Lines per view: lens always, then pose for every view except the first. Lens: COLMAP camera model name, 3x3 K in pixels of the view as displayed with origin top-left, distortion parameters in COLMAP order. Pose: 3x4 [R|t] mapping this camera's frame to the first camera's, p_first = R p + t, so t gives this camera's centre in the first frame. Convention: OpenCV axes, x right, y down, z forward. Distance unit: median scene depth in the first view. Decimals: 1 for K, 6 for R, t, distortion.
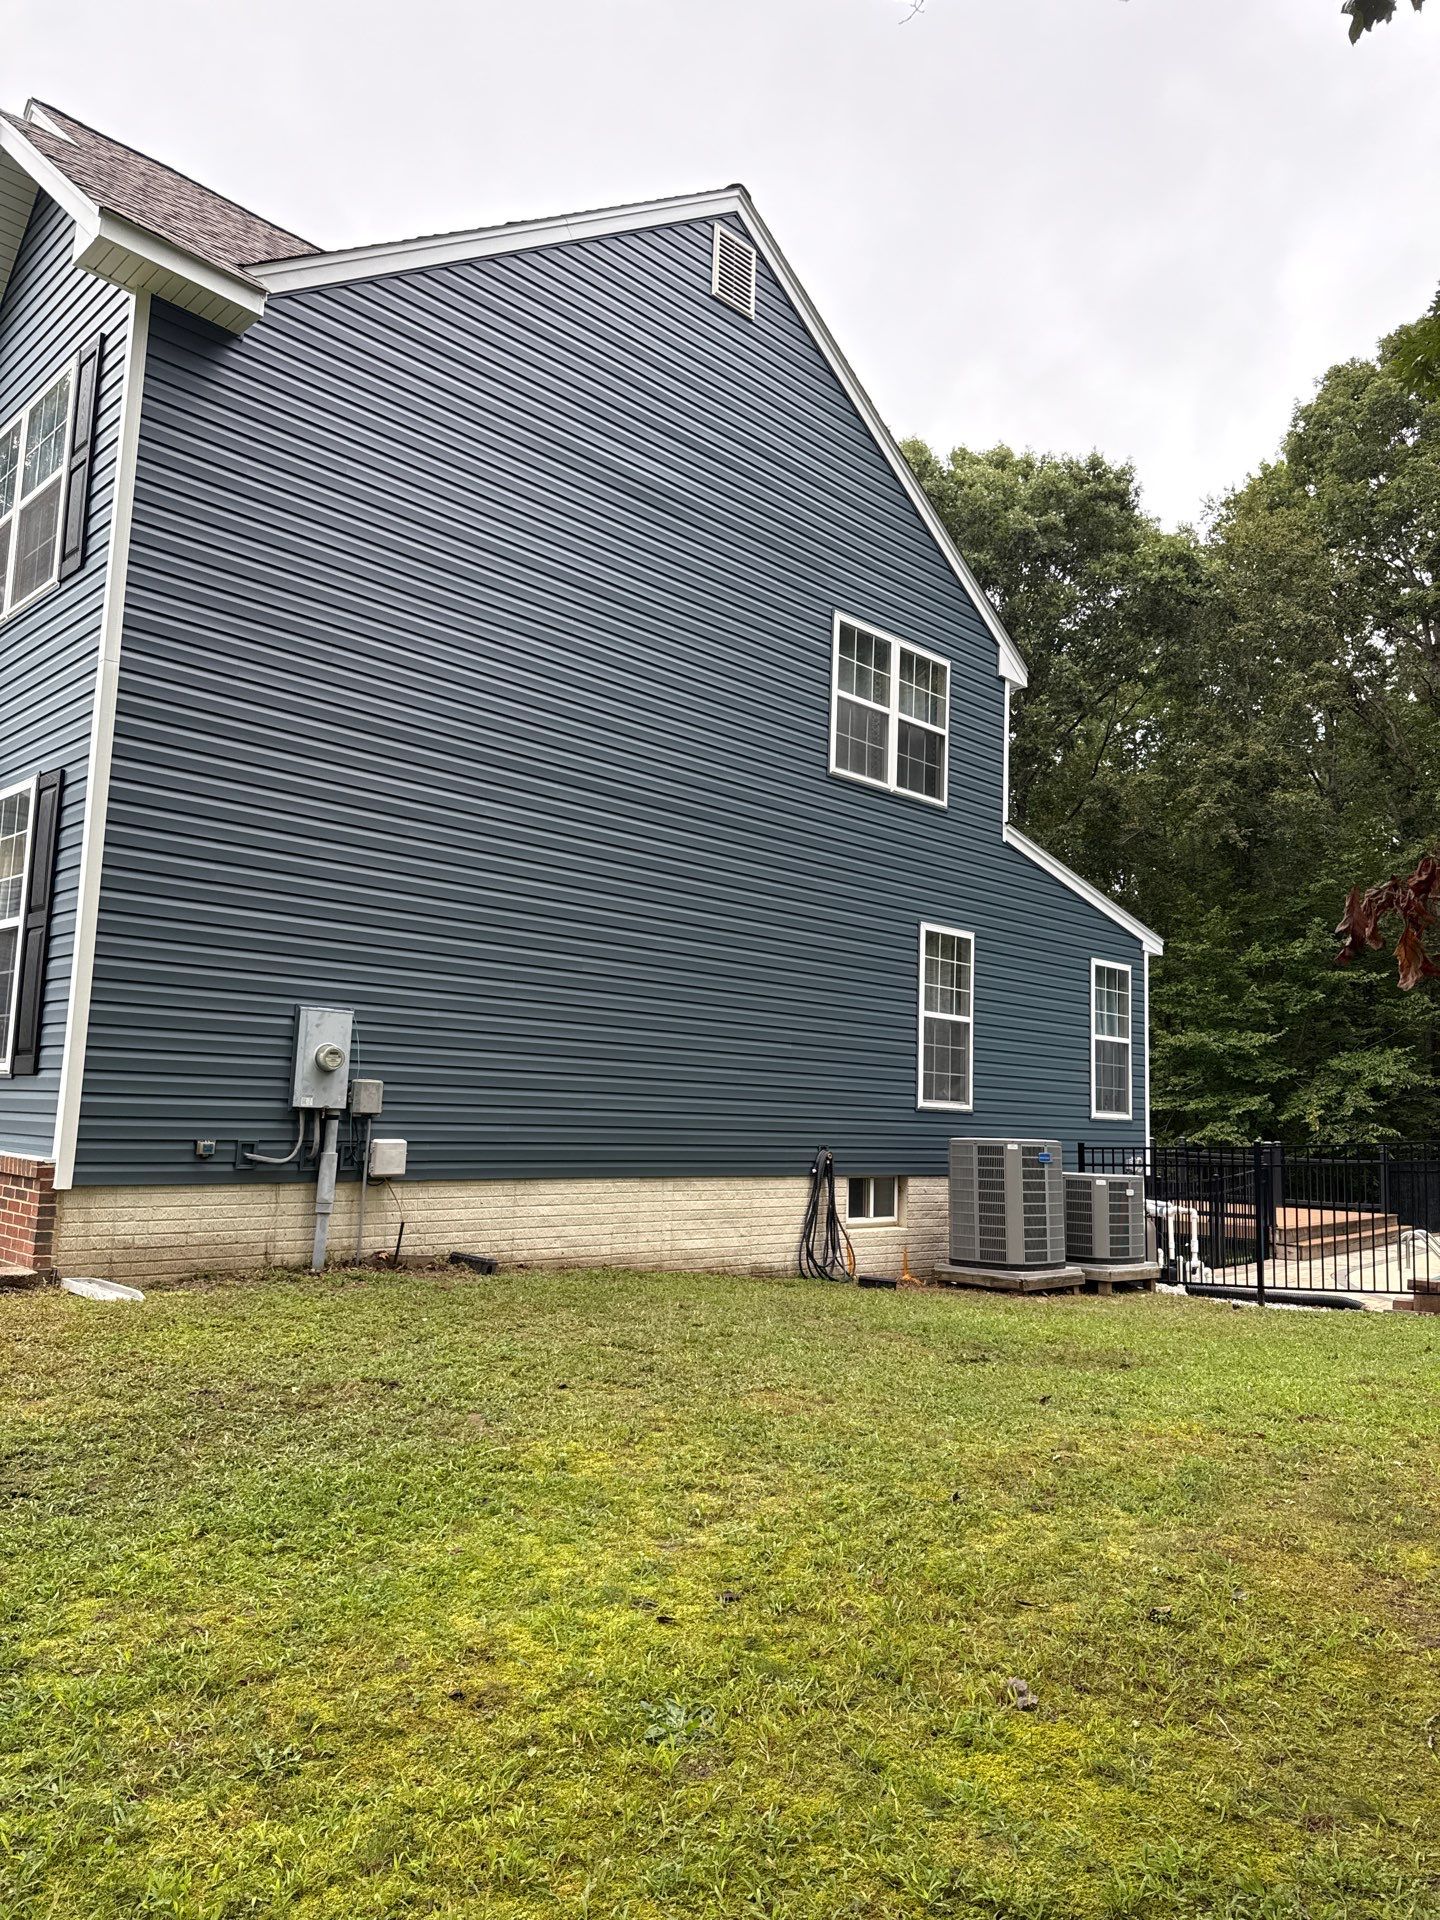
lens RADIAL K [[1349.5, 0, 707.5], [0, 1349.5, 946.8], [0, 0, 1]] dist [0.072331, -0.025215]
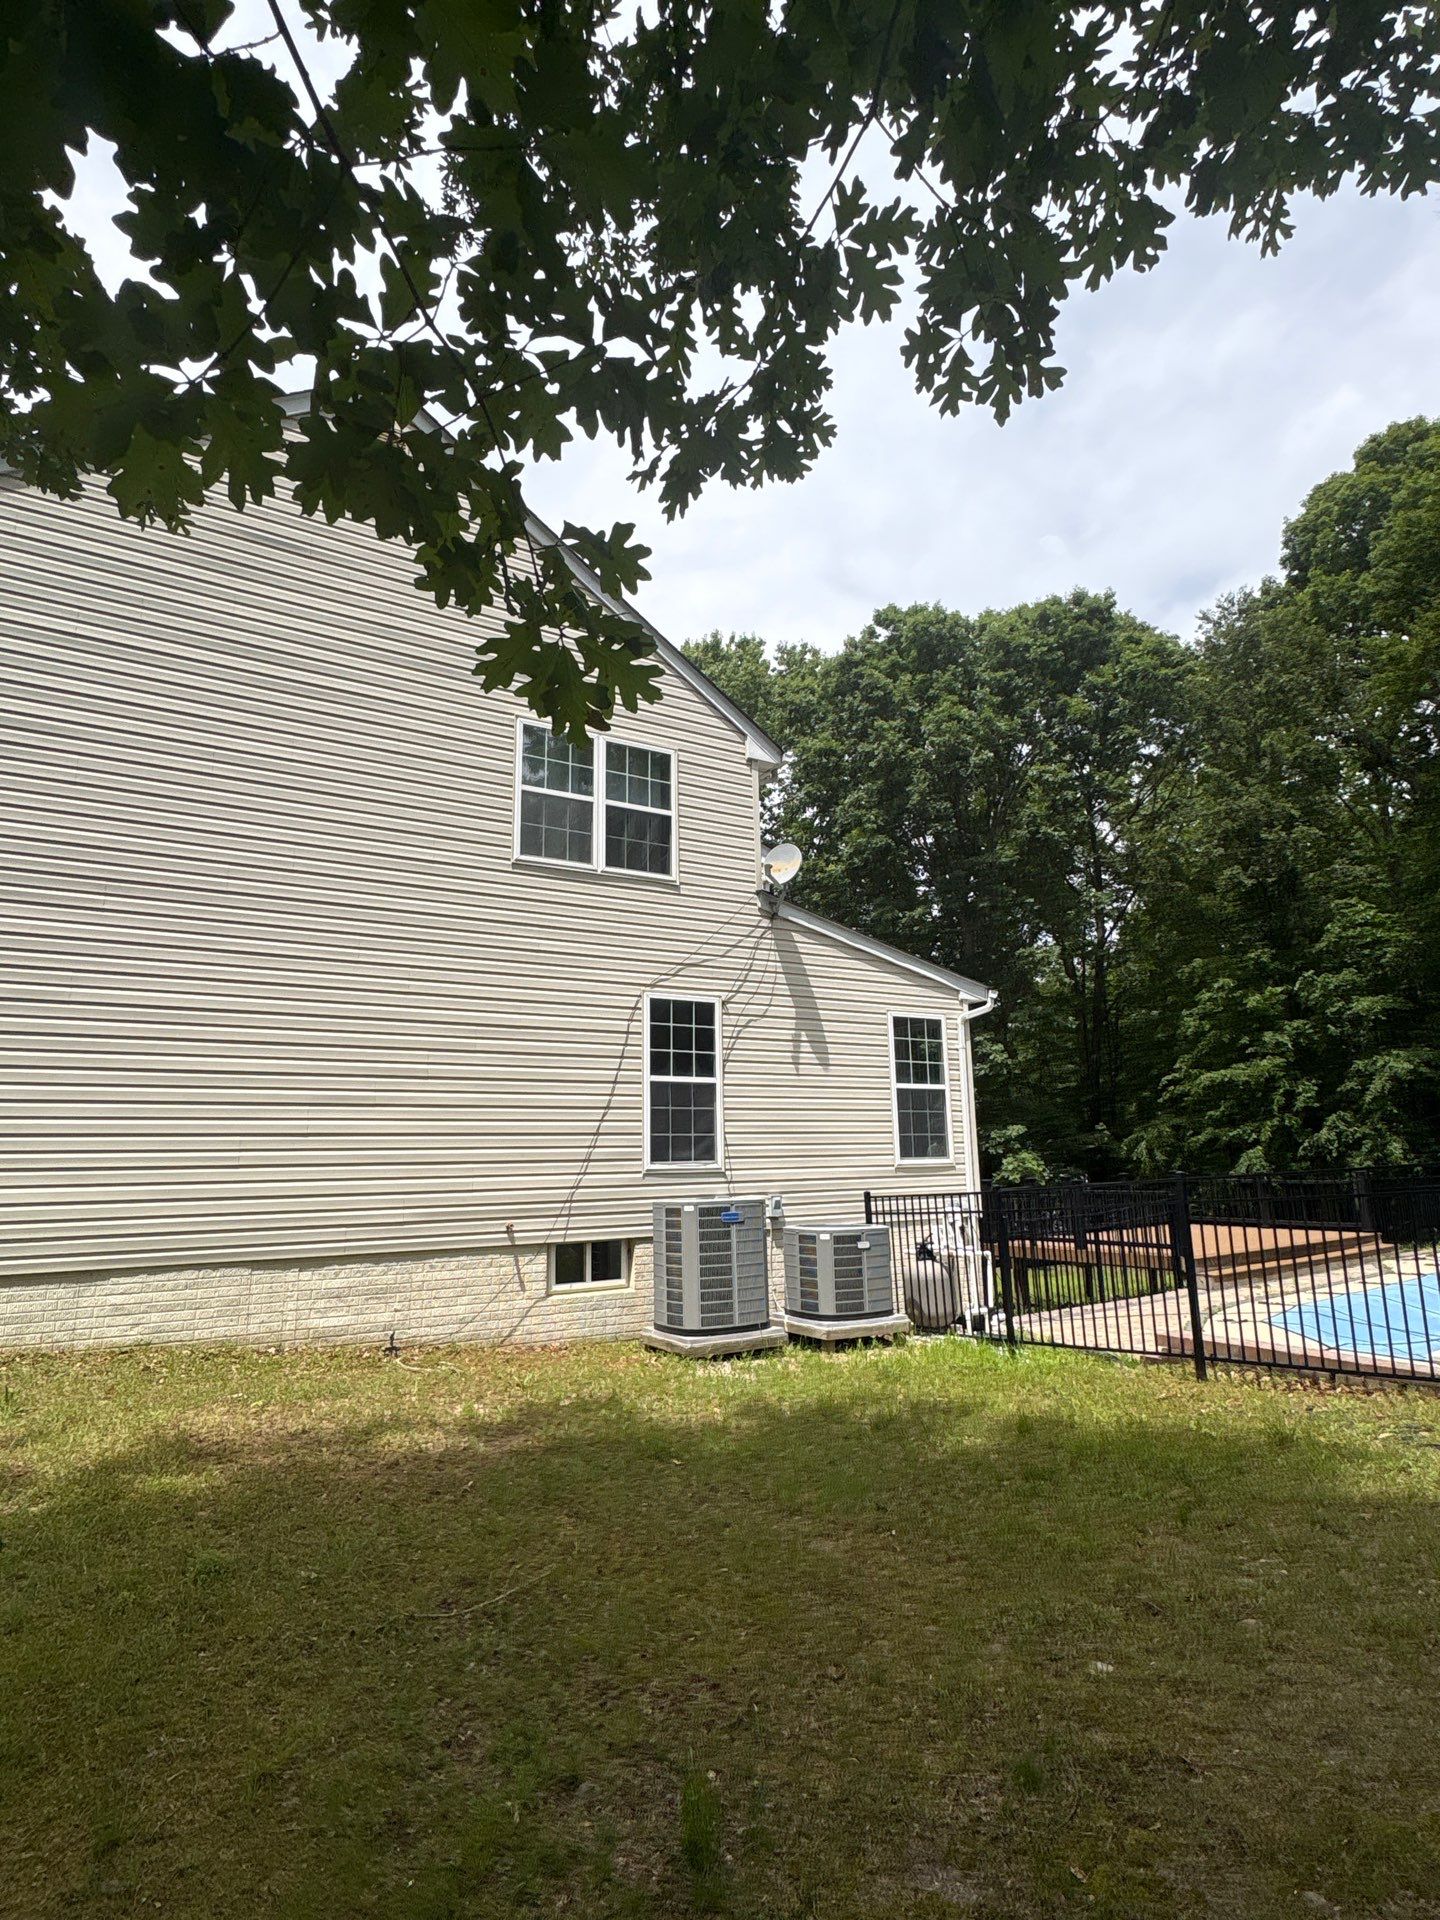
lens RADIAL K [[985.4, 0, 717.9], [0, 985.4, 957.6], [0, 0, 1]] dist [-0.003830, 0.001188]
pose [[0.962731, -0.105057, -0.249223, 0.414180], [0.084826, 0.992268, -0.090600, 0.030713], [0.256814, 0.066083, 0.964199, 0.278506]]
